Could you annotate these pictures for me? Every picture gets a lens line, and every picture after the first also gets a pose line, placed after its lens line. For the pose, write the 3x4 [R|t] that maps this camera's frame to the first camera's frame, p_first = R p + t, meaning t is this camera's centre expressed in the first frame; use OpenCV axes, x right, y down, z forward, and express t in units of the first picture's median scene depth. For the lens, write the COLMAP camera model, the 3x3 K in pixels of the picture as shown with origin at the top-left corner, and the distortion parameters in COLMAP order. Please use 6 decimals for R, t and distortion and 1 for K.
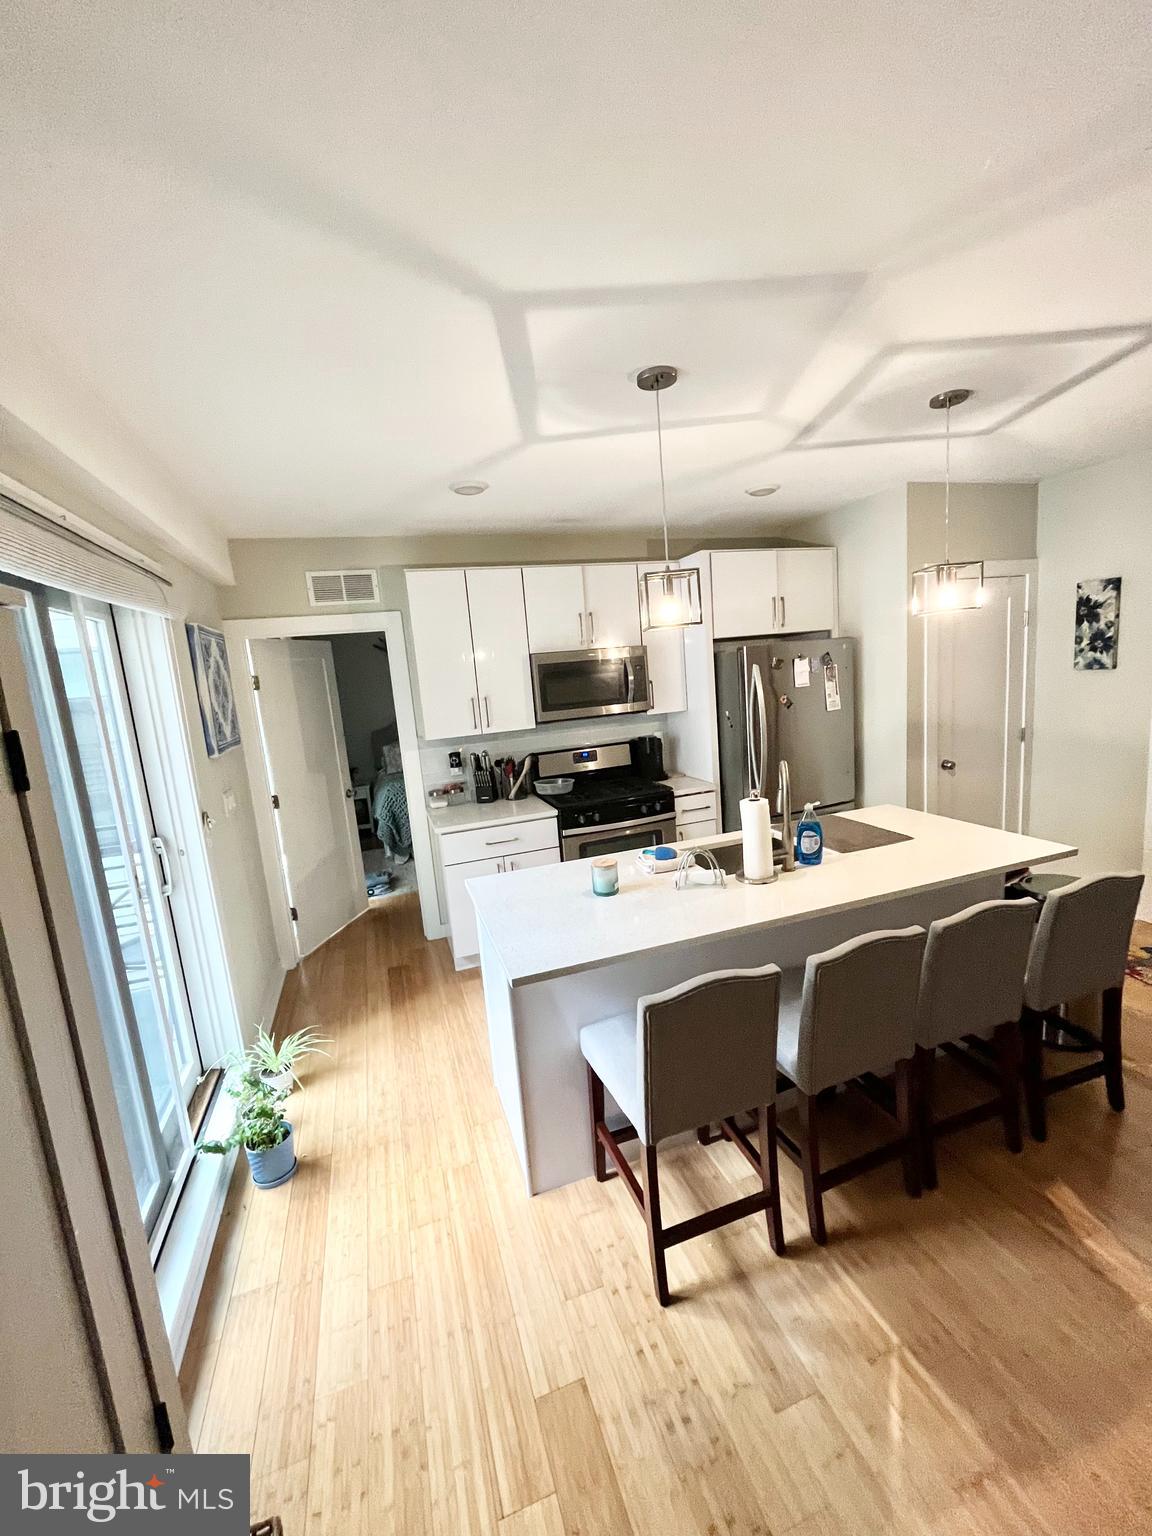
lens RADIAL K [[622.4, 0, 577.1], [0, 622.4, 767.4], [0, 0, 1]] dist [-0.003229, -0.000013]
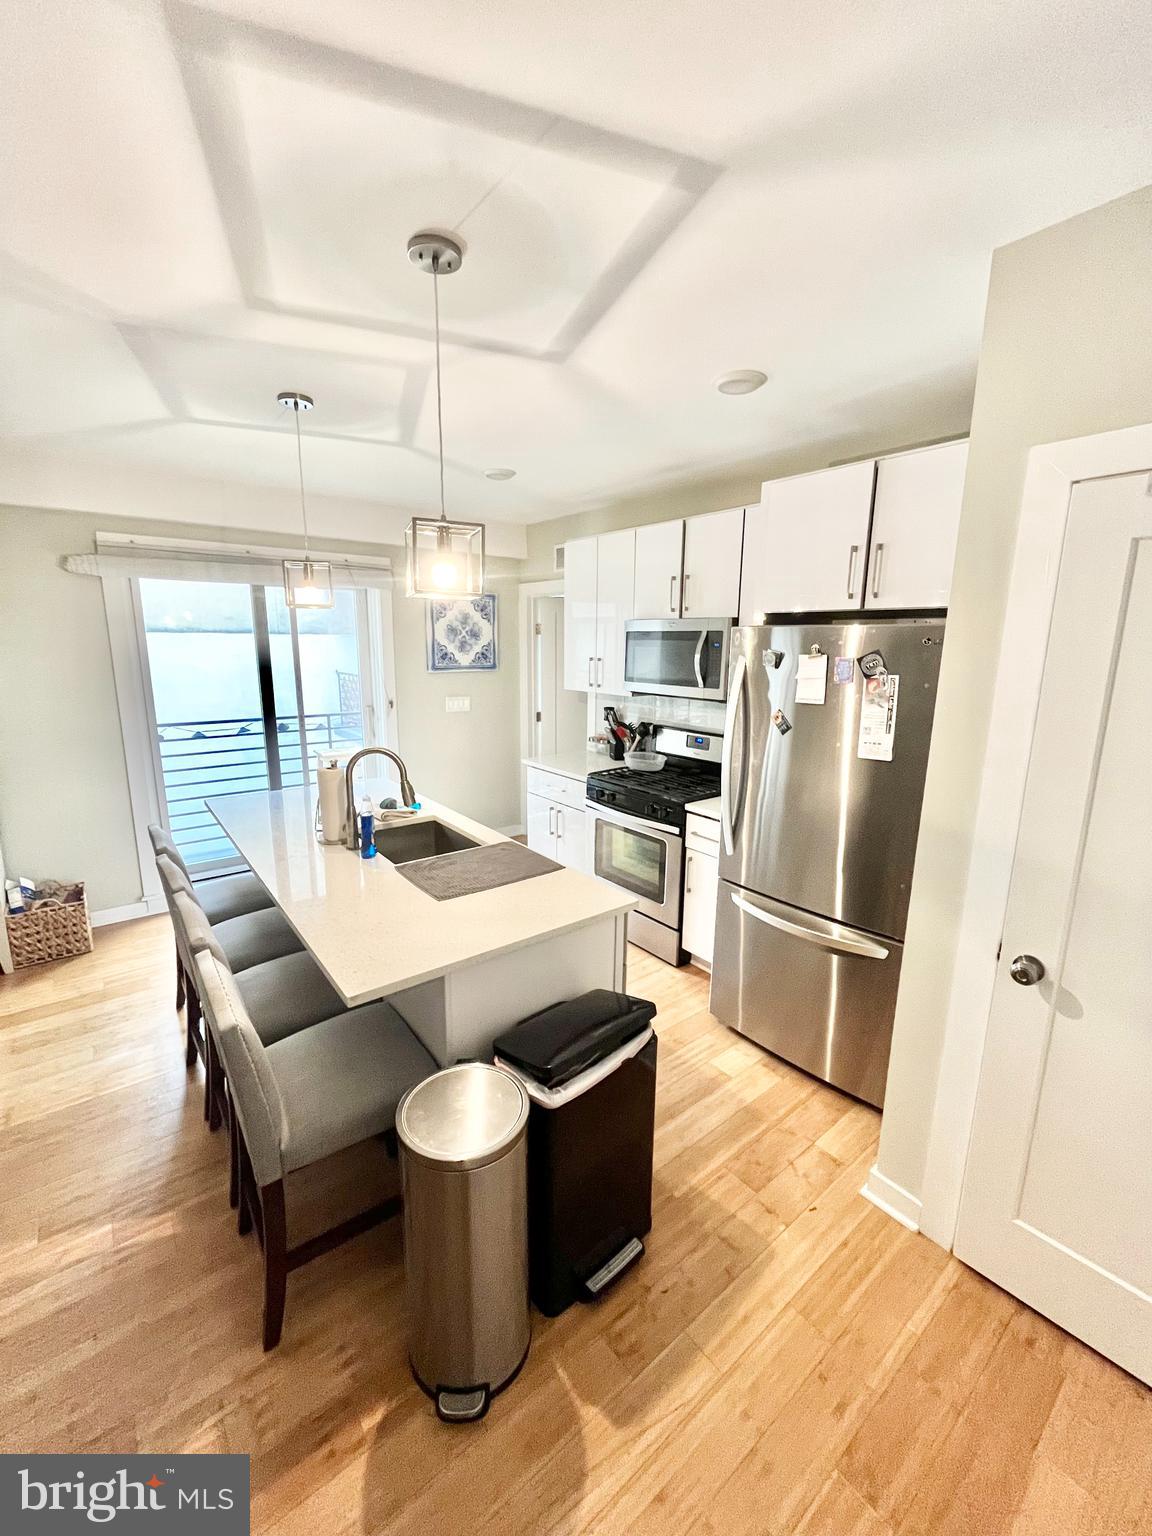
lens RADIAL K [[622.4, 0, 577.1], [0, 622.4, 767.4], [0, 0, 1]] dist [-0.003229, -0.000013]
pose [[0.336192, 0.276380, -0.900327, 1.232845], [-0.184553, 0.956770, 0.224792, -0.241739], [0.923534, 0.090585, 0.372665, 0.860387]]
